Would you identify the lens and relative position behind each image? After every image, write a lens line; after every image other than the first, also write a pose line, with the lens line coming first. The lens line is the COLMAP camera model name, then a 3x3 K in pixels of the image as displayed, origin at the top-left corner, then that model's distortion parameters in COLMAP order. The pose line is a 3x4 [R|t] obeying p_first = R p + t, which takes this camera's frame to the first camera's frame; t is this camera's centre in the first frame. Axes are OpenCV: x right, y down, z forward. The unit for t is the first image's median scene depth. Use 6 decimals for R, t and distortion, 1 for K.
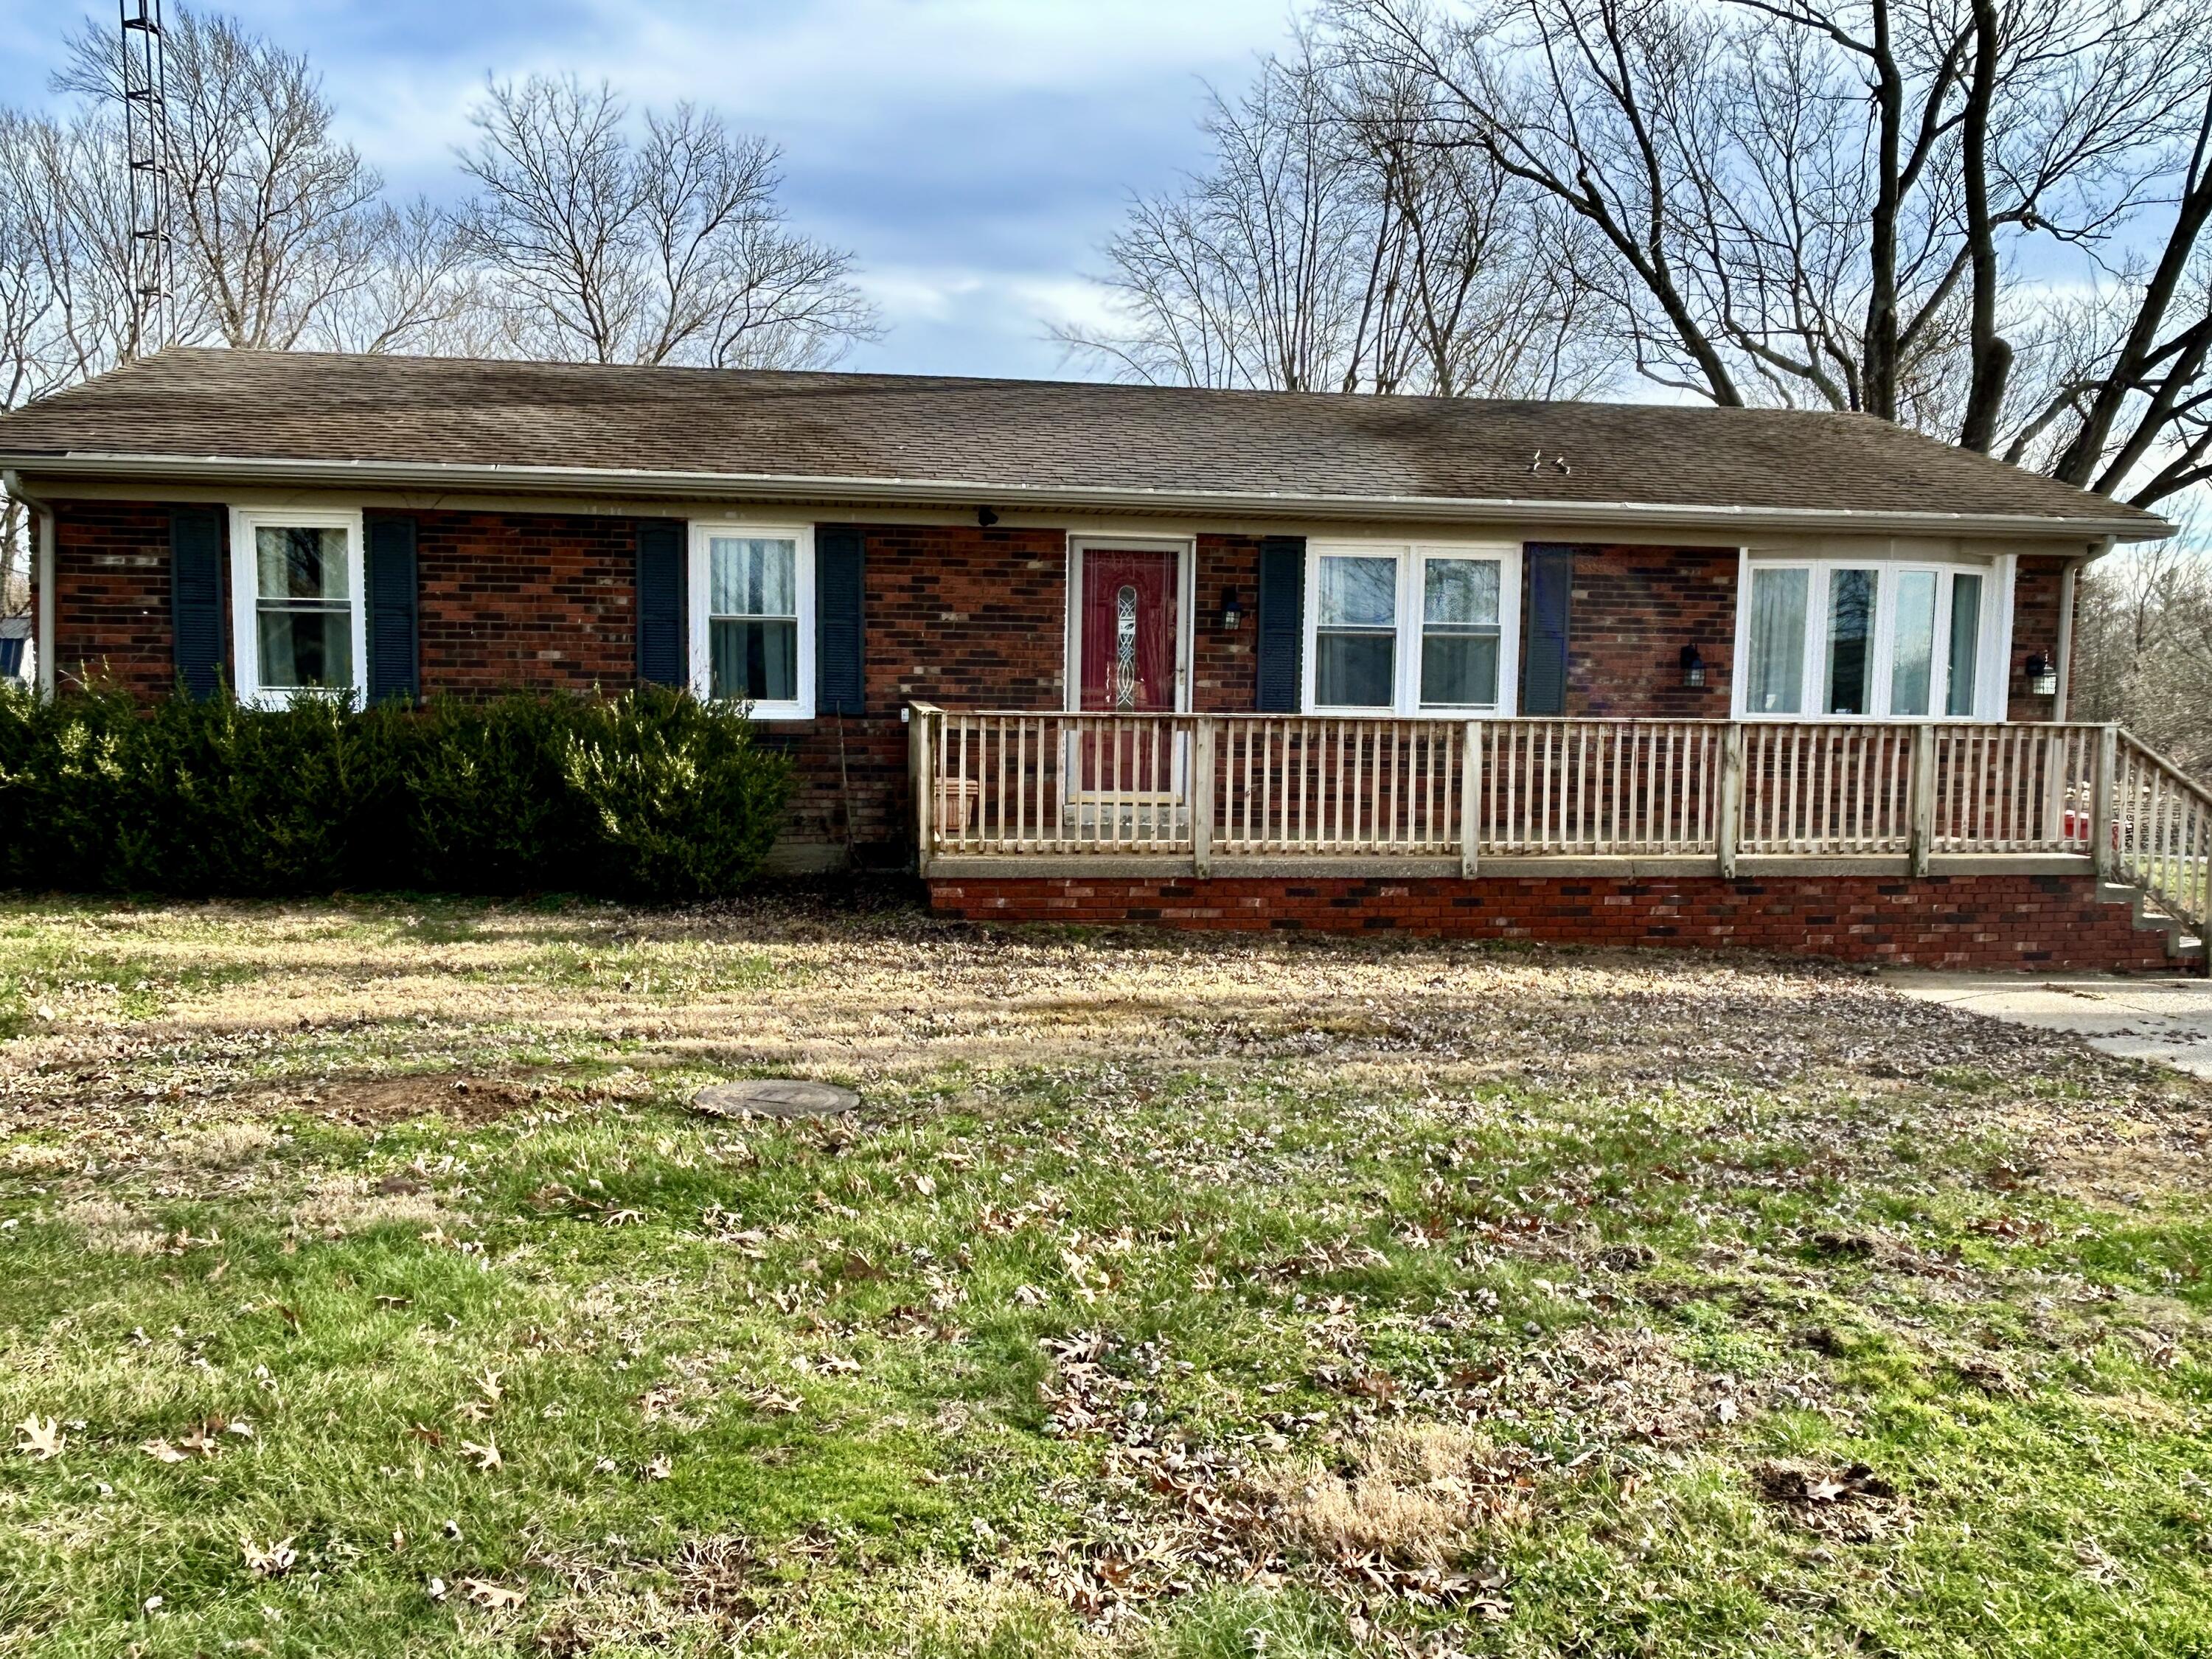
lens RADIAL K [[1635.5, 0, 1106.0], [0, 1635.5, 829.5], [0, 0, 1]] dist [-0.049630, -0.000725]
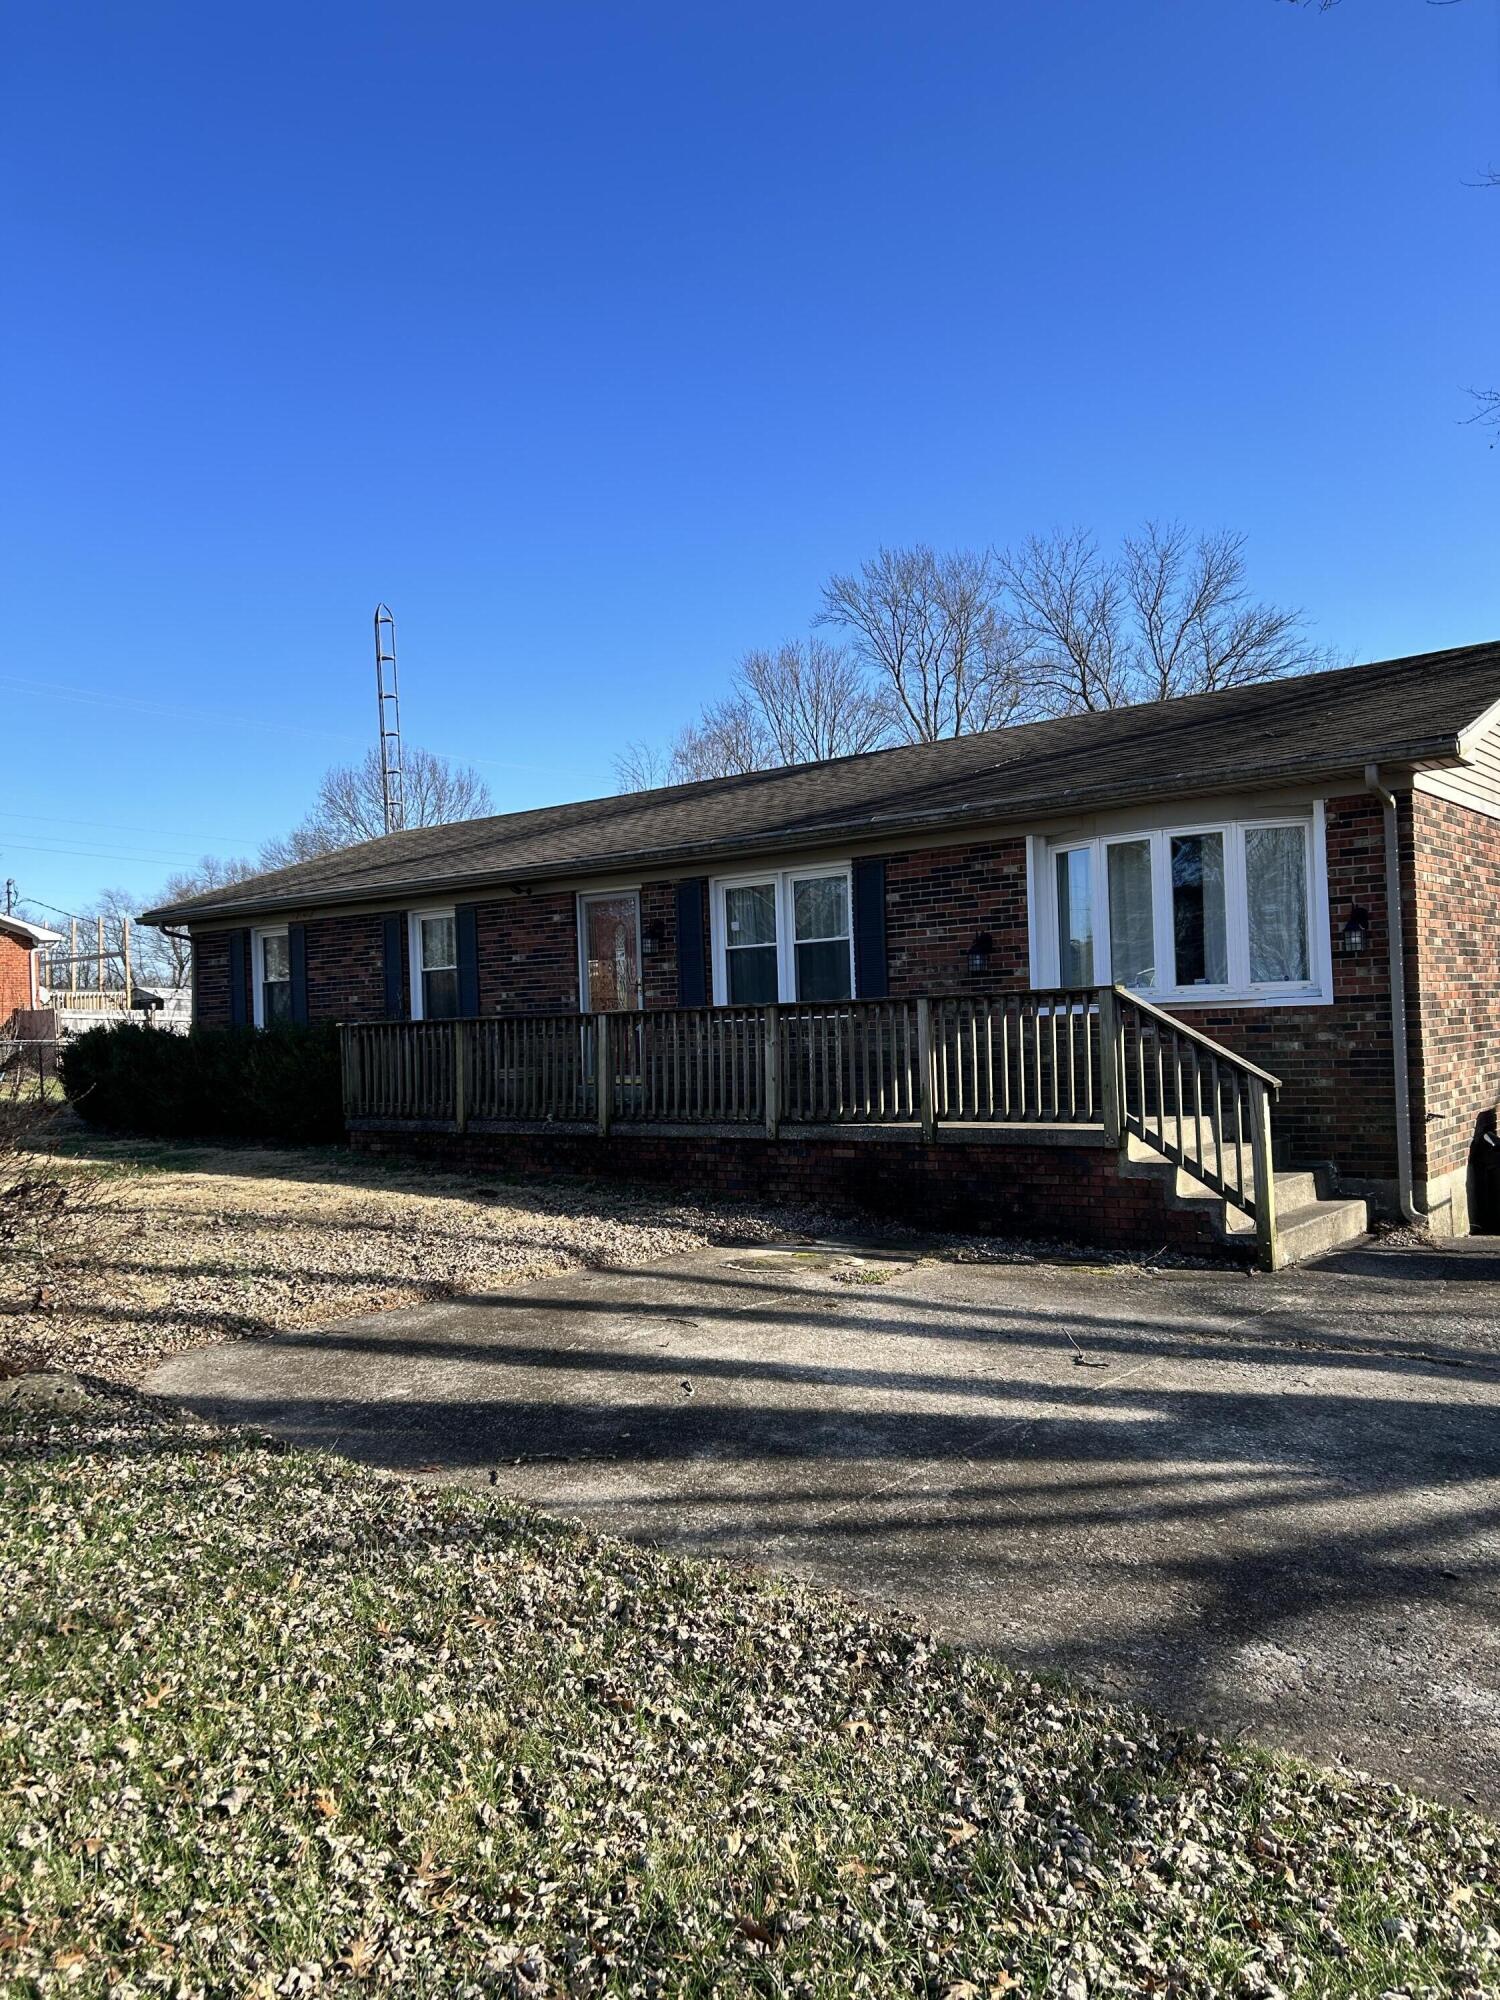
lens RADIAL K [[1518.6, 0, 750.0], [0, 1518.6, 1000.0], [0, 0, 1]] dist [0.000216, -0.000092]
pose [[0.732294, -0.051534, -0.679036, 0.952695], [-0.000065, 0.997127, -0.075746, 0.009612], [0.680989, 0.055513, 0.730187, 0.146454]]
